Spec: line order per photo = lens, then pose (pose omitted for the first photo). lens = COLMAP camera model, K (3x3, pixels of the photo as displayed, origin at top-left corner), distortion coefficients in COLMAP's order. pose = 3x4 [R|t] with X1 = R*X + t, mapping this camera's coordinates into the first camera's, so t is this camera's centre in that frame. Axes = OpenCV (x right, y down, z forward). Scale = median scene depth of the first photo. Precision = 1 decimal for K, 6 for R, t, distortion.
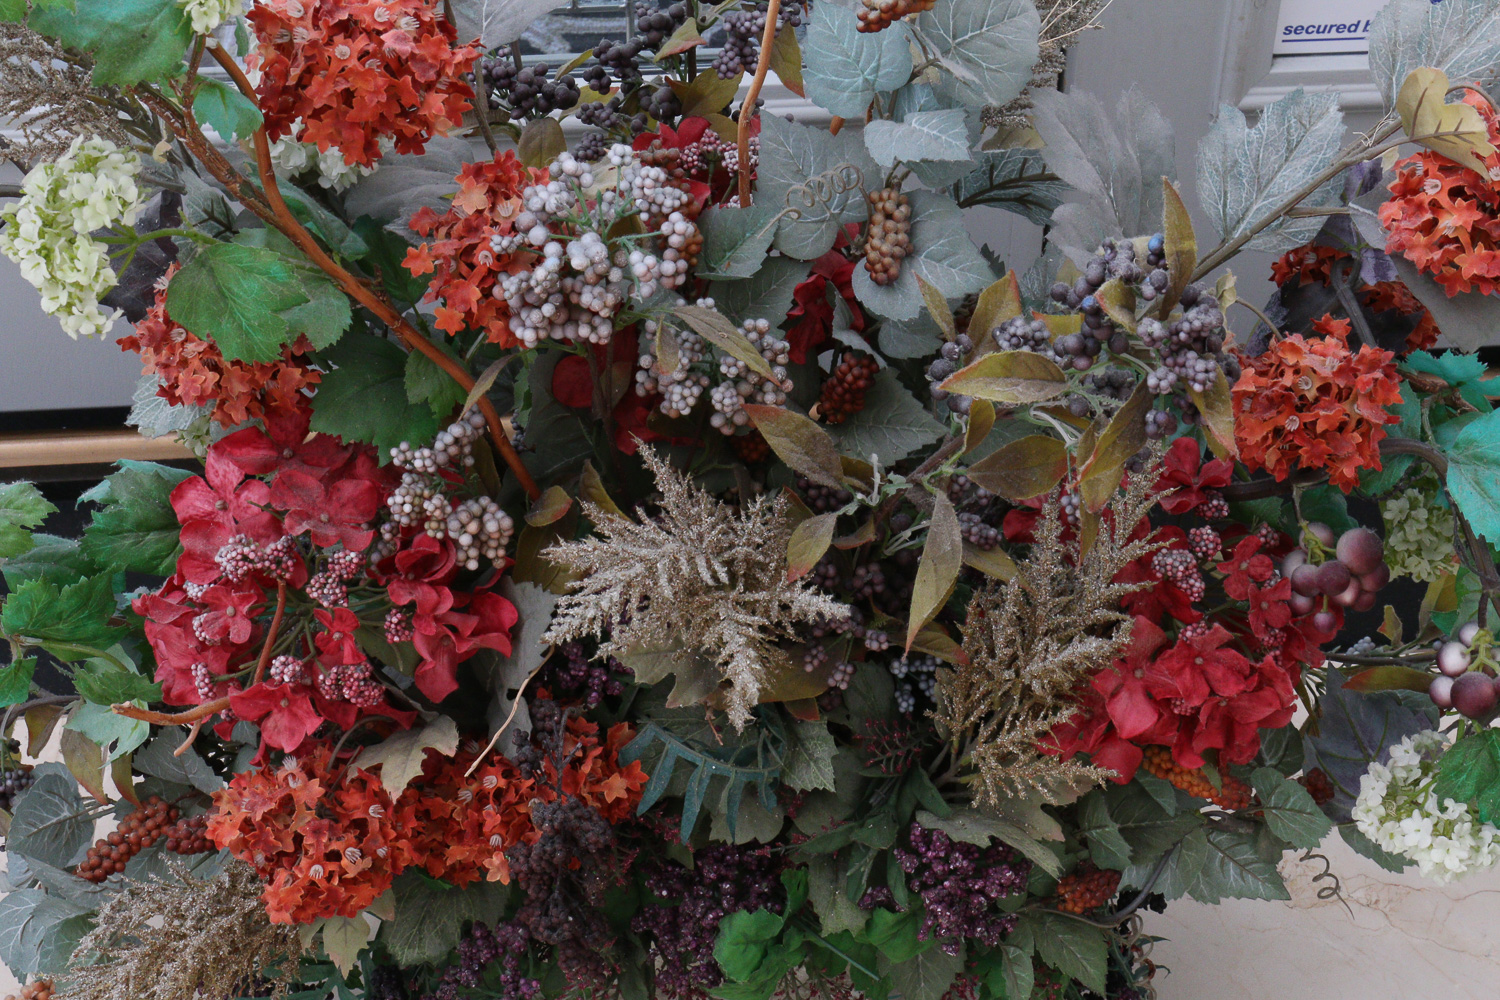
lens RADIAL K [[2489.9, 0, 740.7], [0, 2489.9, 496.9], [0, 0, 1]] dist [-0.015639, 0.000000]
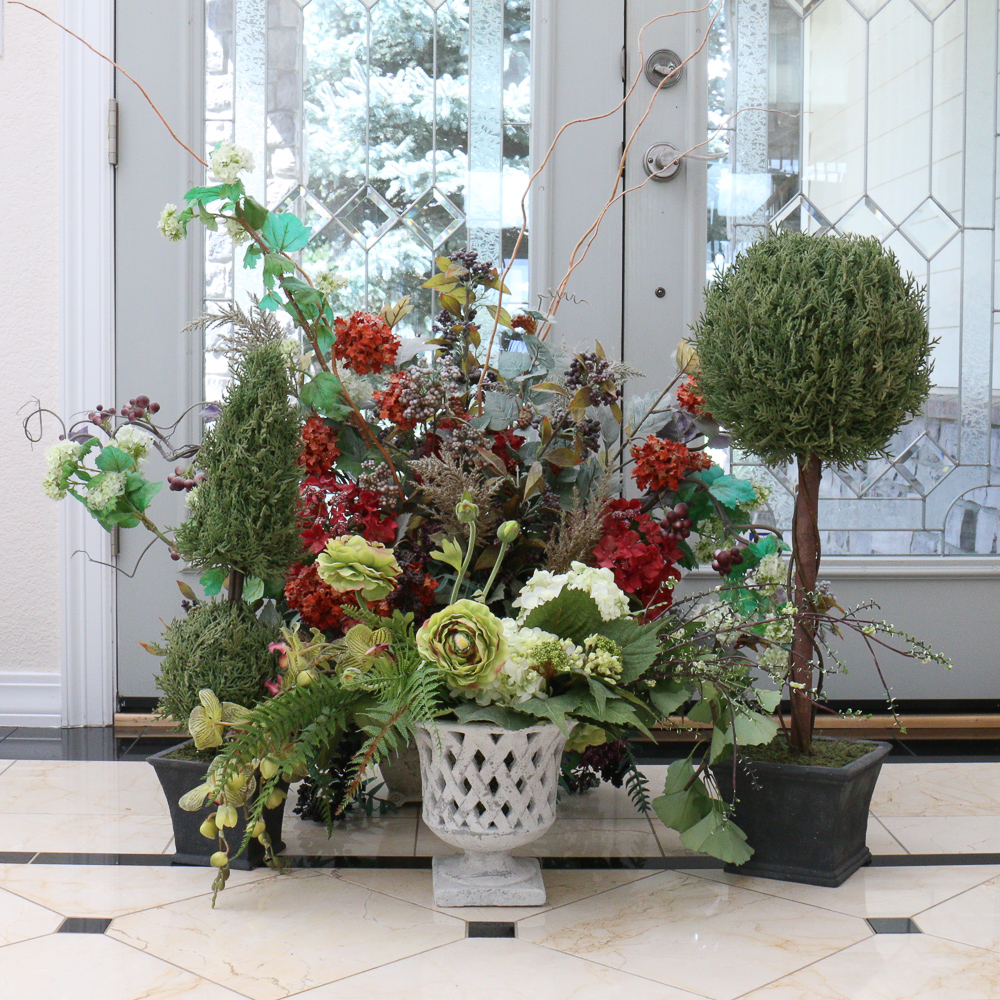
lens RADIAL K [[1600.8, 0, 505.4], [0, 1600.8, 495.2], [0, 0, 1]] dist [-0.068802, 0.000000]
pose [[0.999057, 0.017758, -0.039618, 0.114836], [-0.037514, 0.812432, -0.581848, 1.133947], [0.021854, 0.582786, 0.812332, -0.572418]]
